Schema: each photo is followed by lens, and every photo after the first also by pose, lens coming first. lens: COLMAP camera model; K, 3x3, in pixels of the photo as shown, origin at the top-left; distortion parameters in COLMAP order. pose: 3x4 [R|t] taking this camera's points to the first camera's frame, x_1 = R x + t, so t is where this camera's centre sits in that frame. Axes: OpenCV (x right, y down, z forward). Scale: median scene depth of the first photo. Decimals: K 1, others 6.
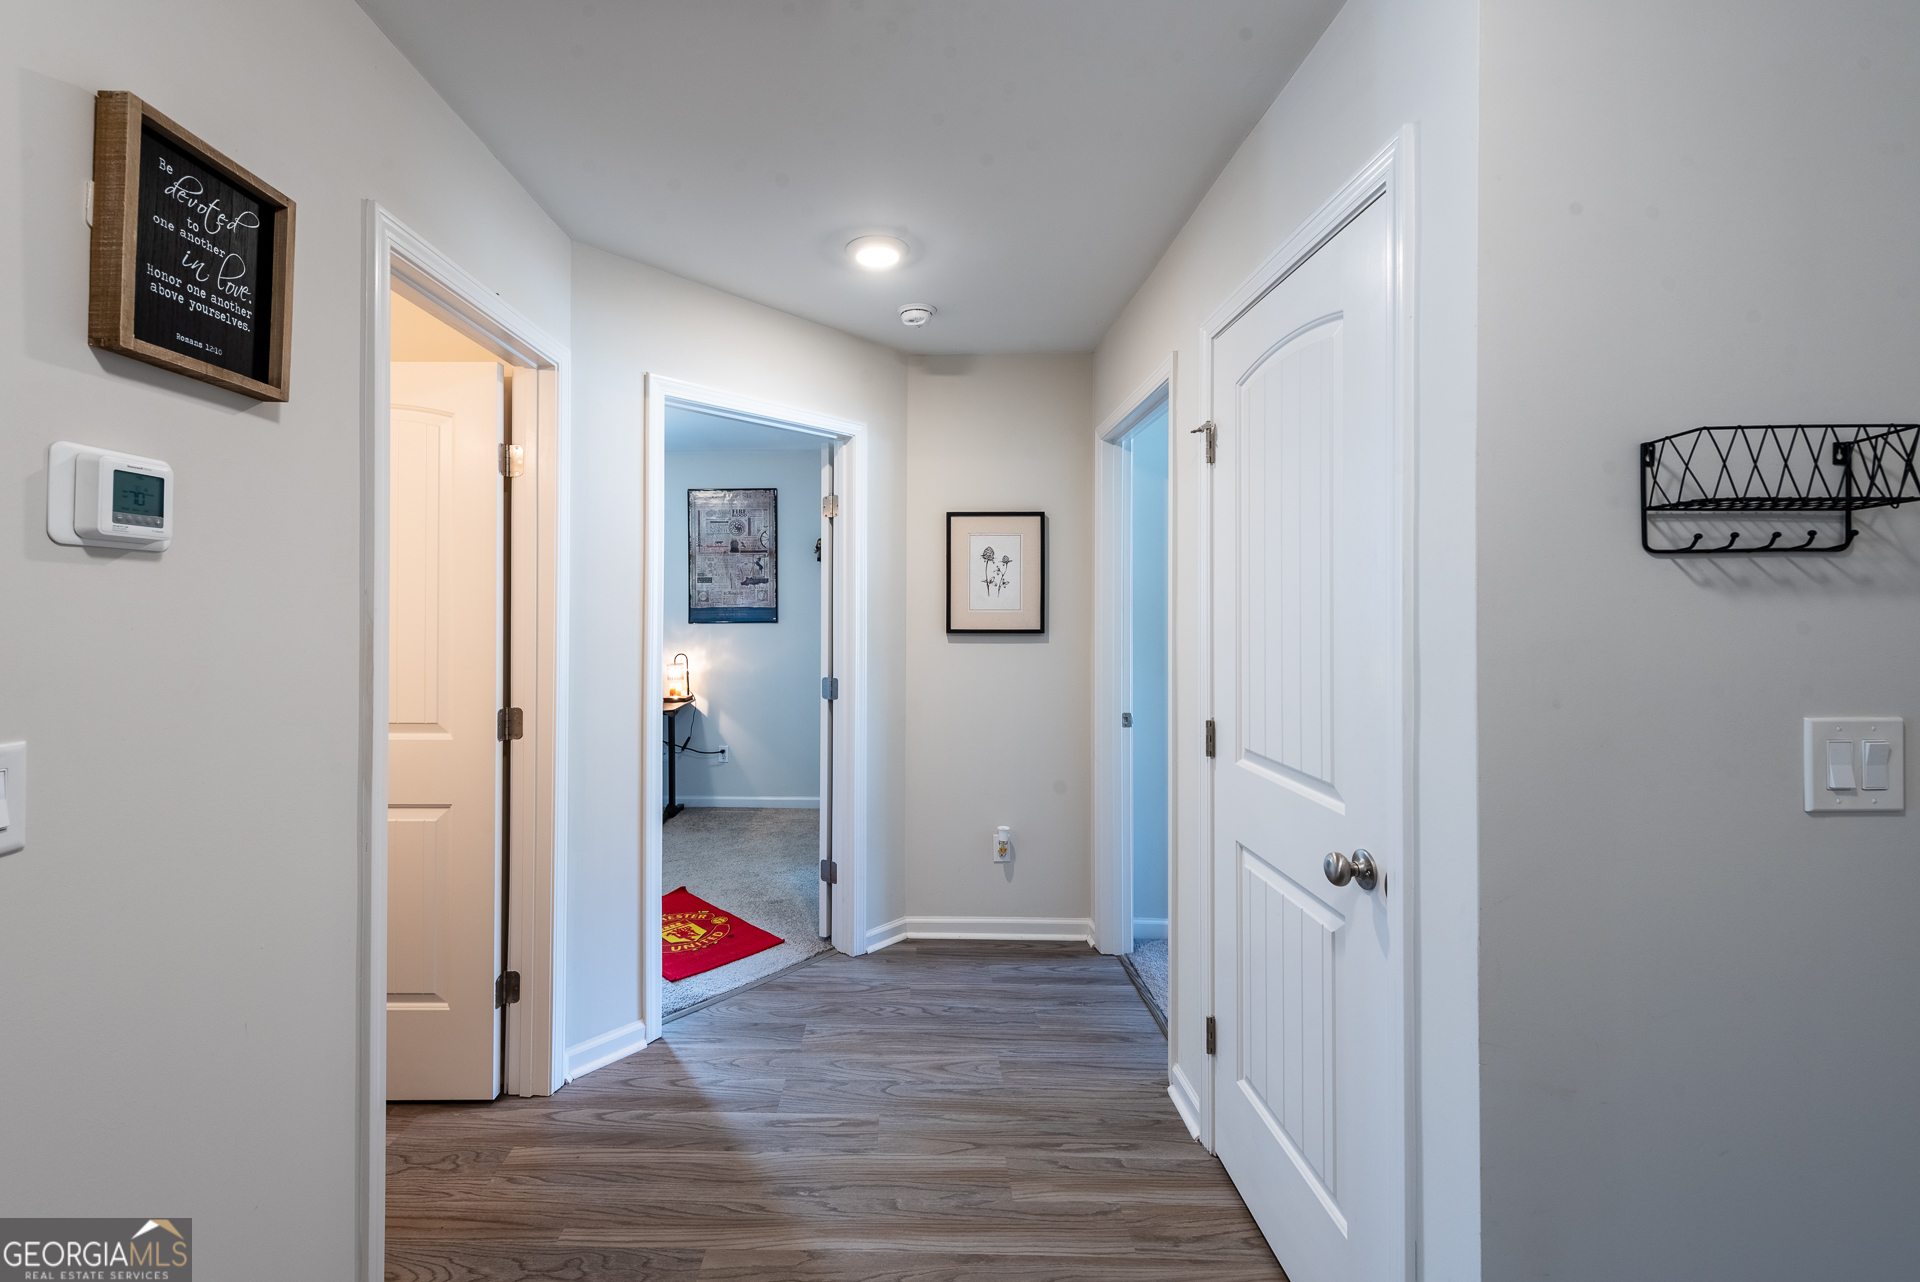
lens RADIAL K [[764.4, 0, 959.5], [0, 764.4, 614.0], [0, 0, 1]] dist [0.008295, -0.000447]
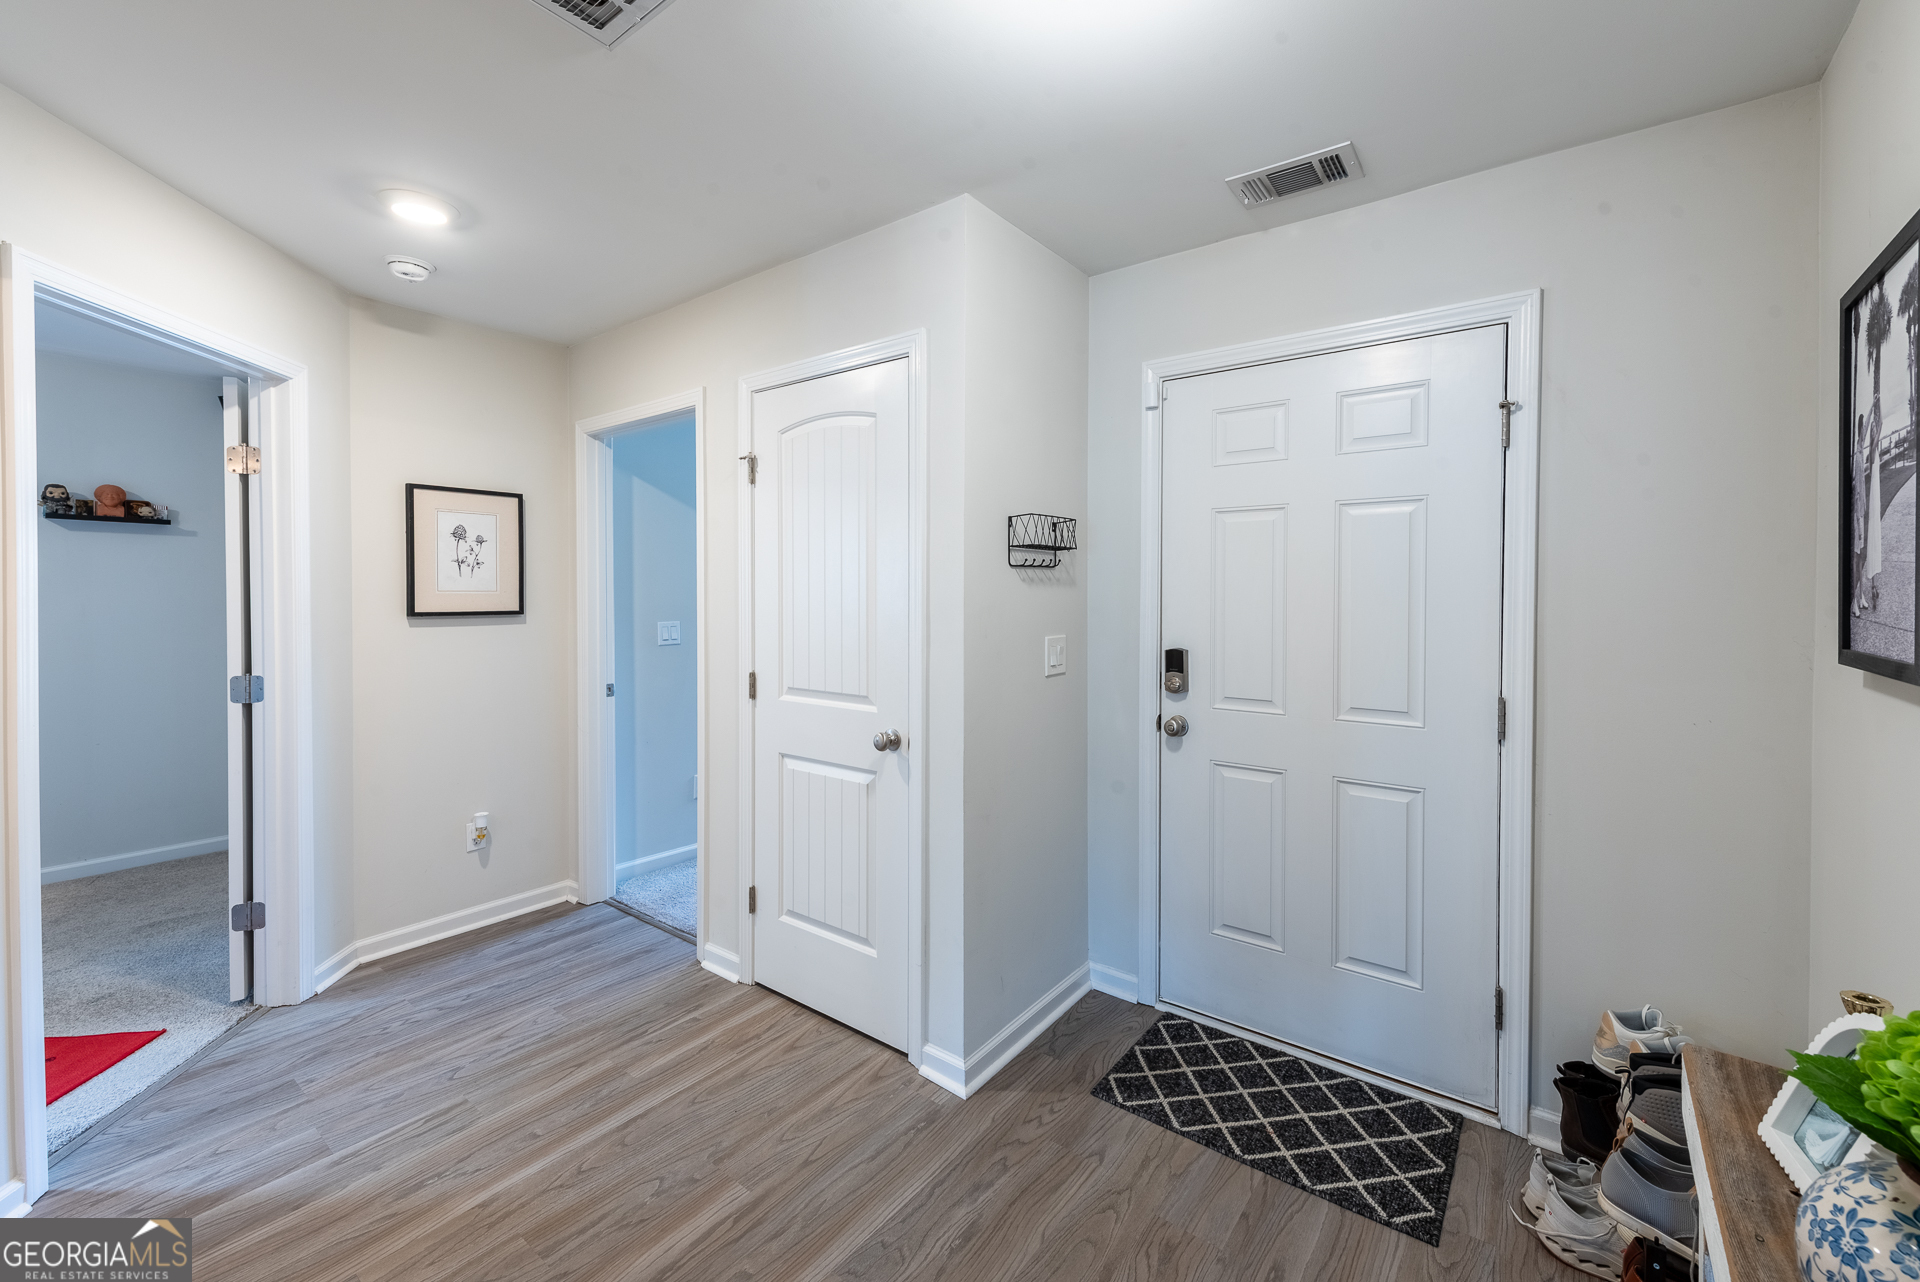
lens RADIAL K [[780.6, 0, 962.5], [0, 780.6, 629.9], [0, 0, 1]] dist [0.001856, -0.000550]
pose [[0.591002, -0.037824, 0.805783, -0.478398], [0.002945, 0.998995, 0.044733, 0.001574], [-0.806664, -0.024065, 0.590520, -0.105789]]
